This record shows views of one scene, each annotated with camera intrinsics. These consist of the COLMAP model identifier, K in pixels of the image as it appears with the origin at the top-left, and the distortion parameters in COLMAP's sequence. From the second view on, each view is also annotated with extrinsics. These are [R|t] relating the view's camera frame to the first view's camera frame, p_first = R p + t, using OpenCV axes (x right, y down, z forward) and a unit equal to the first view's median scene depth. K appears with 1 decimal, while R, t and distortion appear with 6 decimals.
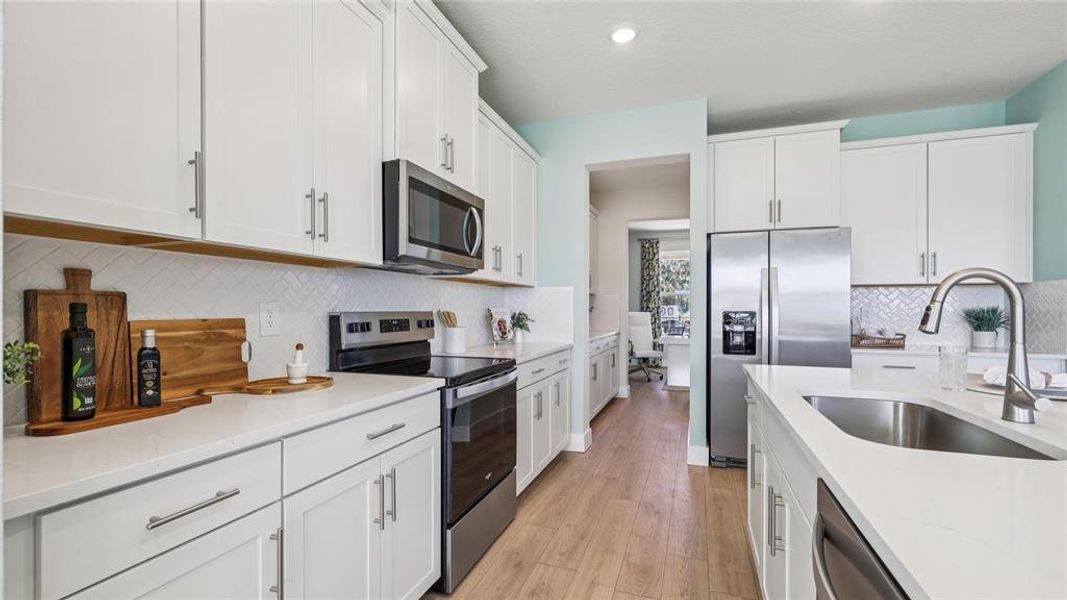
lens RADIAL K [[458.4, 0, 519.0], [0, 458.4, 302.1], [0, 0, 1]] dist [0.001134, -0.000043]
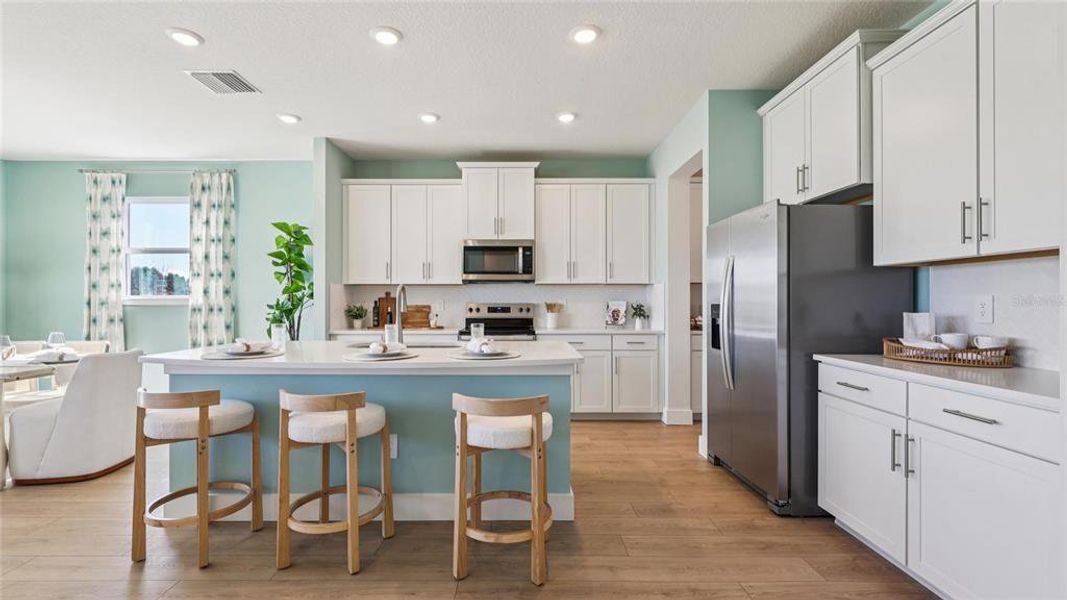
lens RADIAL K [[458.4, 0, 519.0], [0, 458.4, 302.1], [0, 0, 1]] dist [0.001134, -0.000043]
pose [[0.358452, -0.009357, -0.933501, 1.158827], [0.012948, 0.999903, -0.005050, 0.018039], [0.933458, -0.010277, 0.358539, 0.217125]]
